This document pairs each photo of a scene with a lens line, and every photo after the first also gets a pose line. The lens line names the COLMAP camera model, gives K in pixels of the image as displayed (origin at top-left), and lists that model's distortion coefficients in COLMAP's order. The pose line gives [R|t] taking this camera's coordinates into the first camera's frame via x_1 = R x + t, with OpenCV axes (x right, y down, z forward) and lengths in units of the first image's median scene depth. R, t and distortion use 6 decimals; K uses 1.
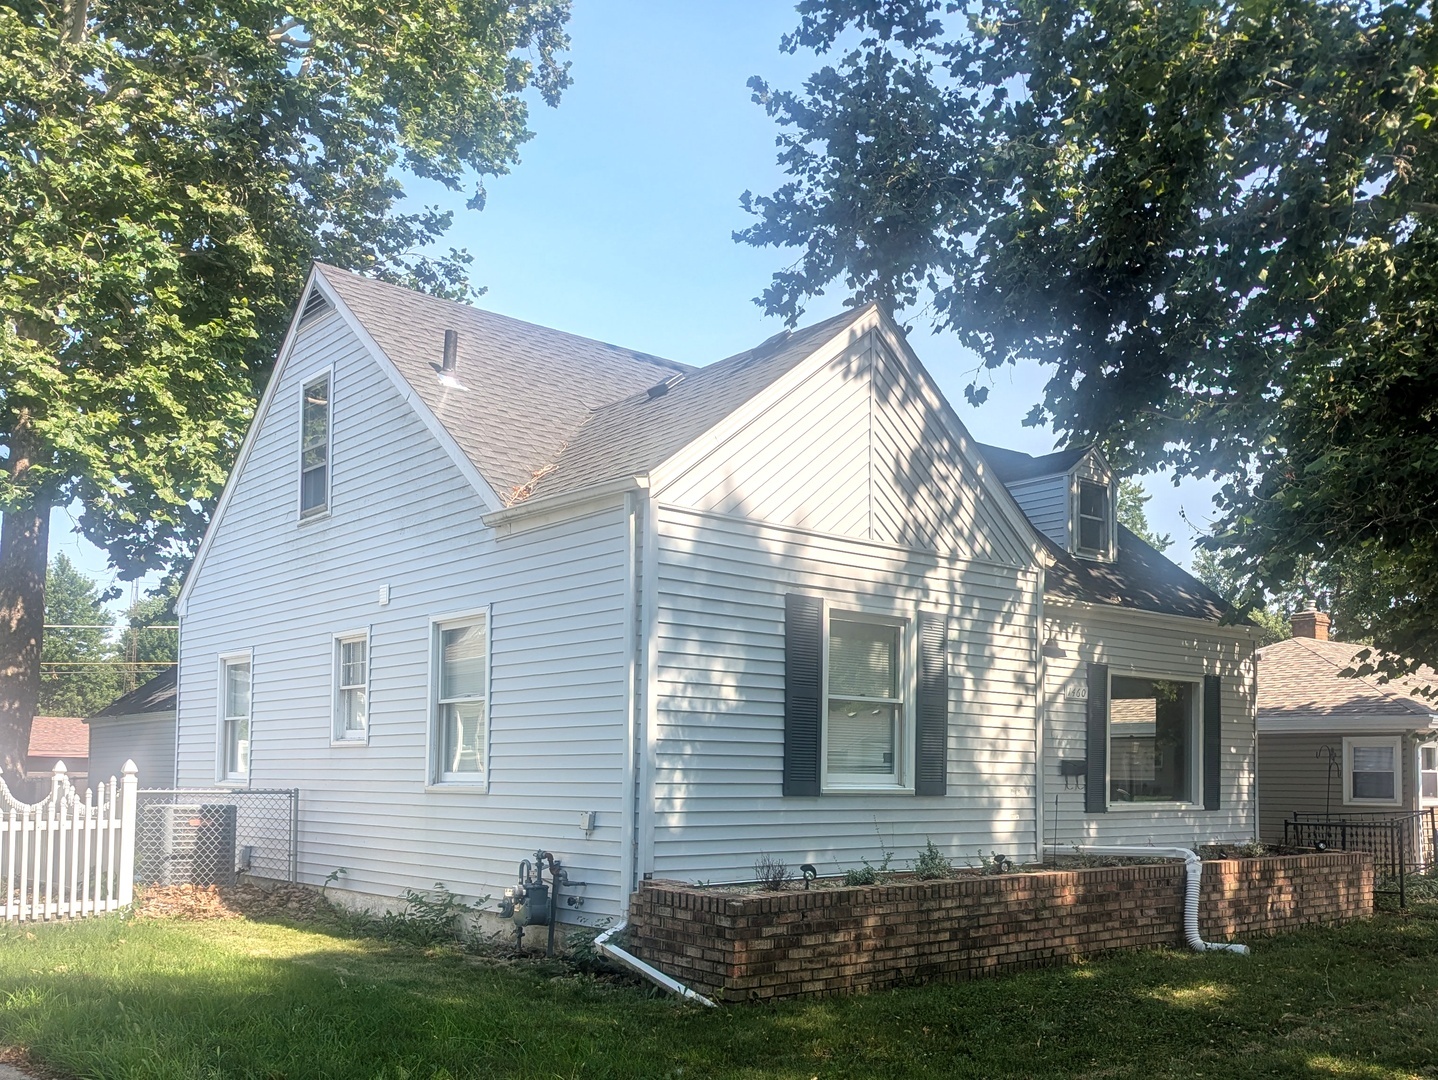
lens RADIAL K [[1449.9, 0, 719.0], [0, 1449.9, 540.0], [0, 0, 1]] dist [0.007479, -0.006937]
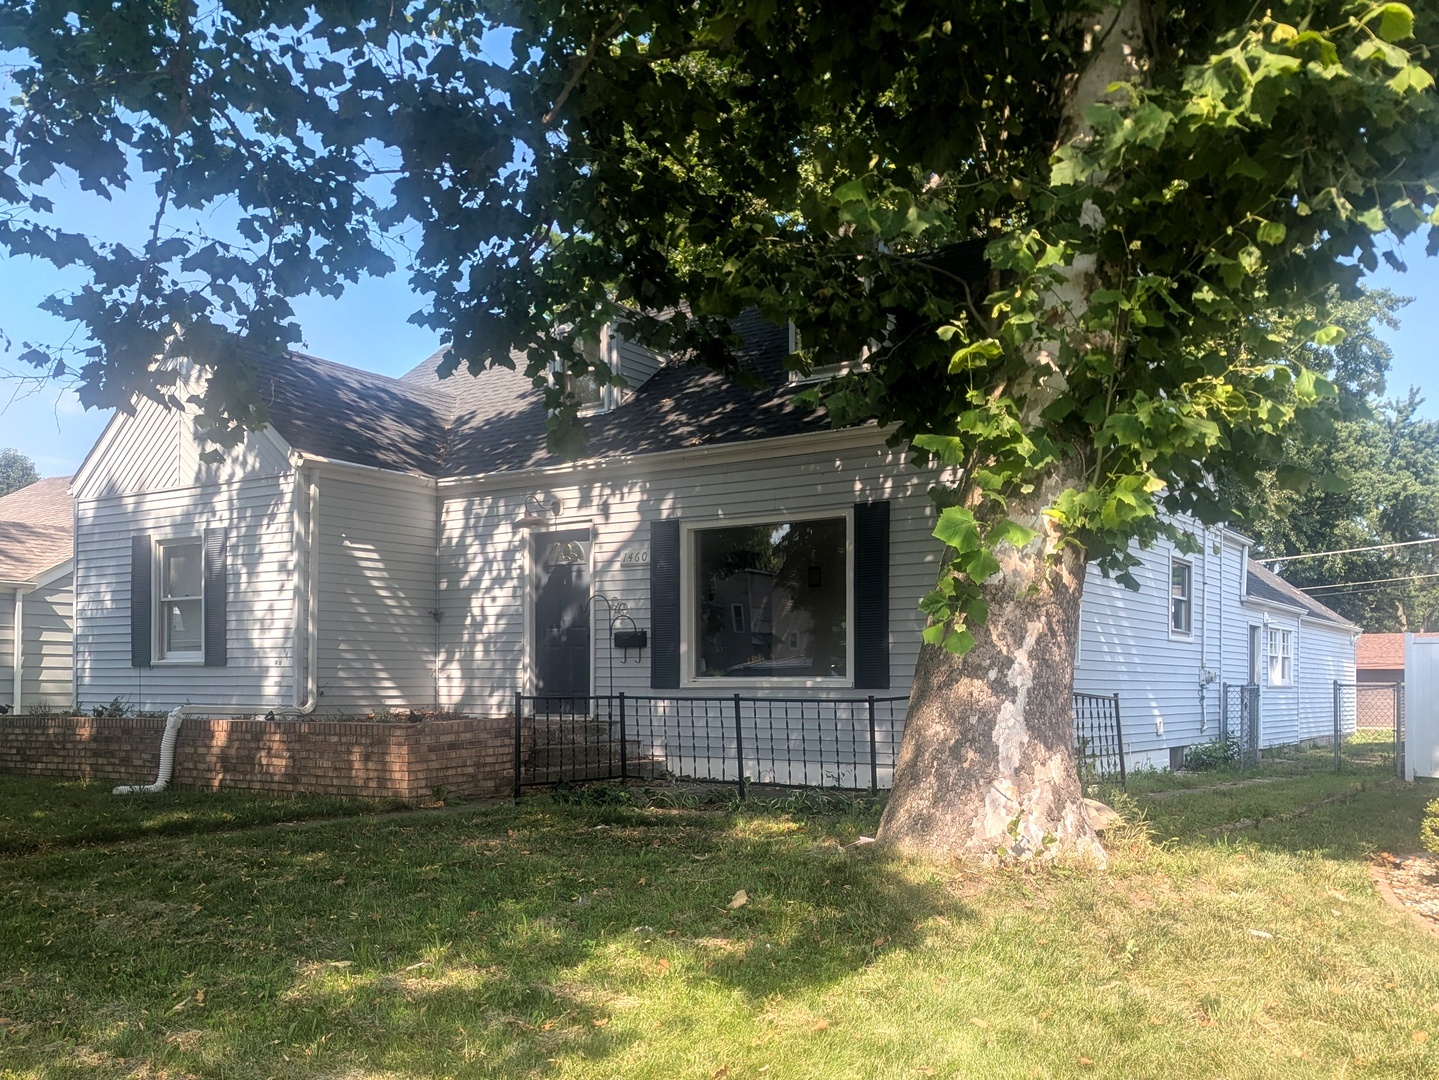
lens RADIAL K [[1254.8, 0, 719.5], [0, 1254.8, 540.0], [0, 0, 1]] dist [-0.015472, 0.001592]
pose [[0.267521, -0.123070, -0.955660, 1.340999], [0.152600, 0.984704, -0.084093, 0.224153], [0.951391, -0.123337, 0.282210, 1.103709]]
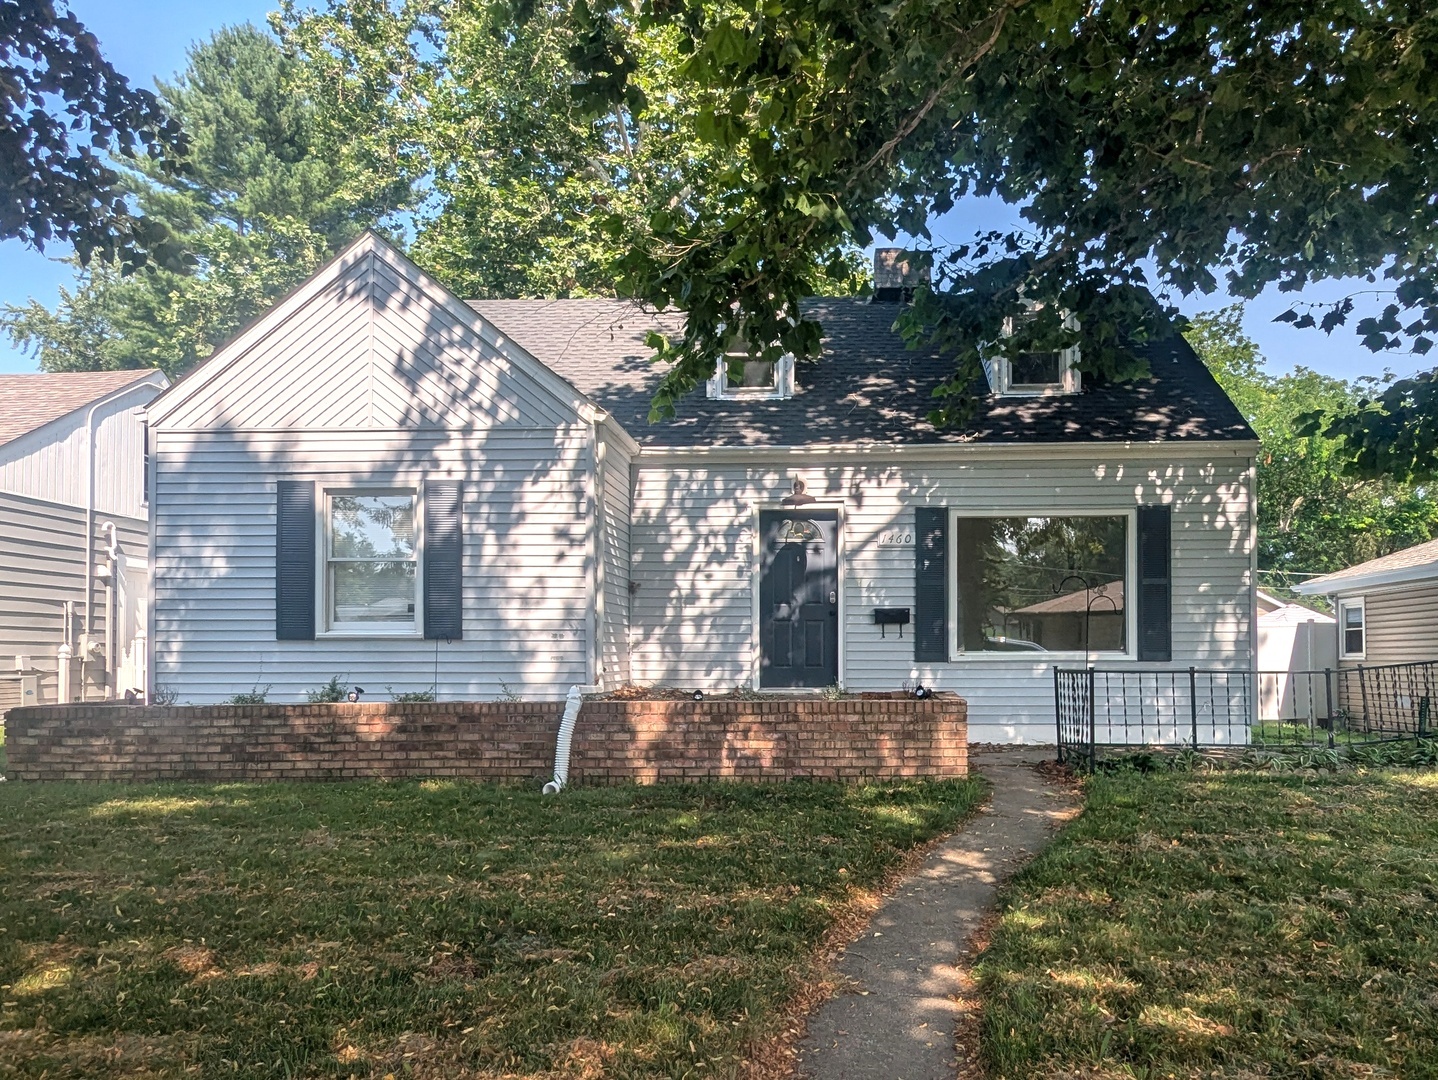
lens RADIAL K [[1071.1, 0, 719.0], [0, 1071.1, 540.0], [0, 0, 1]] dist [-0.006634, -0.003559]
pose [[0.711137, -0.088556, -0.697454, 0.878911], [0.120637, 0.992692, -0.003039, 0.124455], [0.692626, -0.081978, 0.716623, 0.539322]]
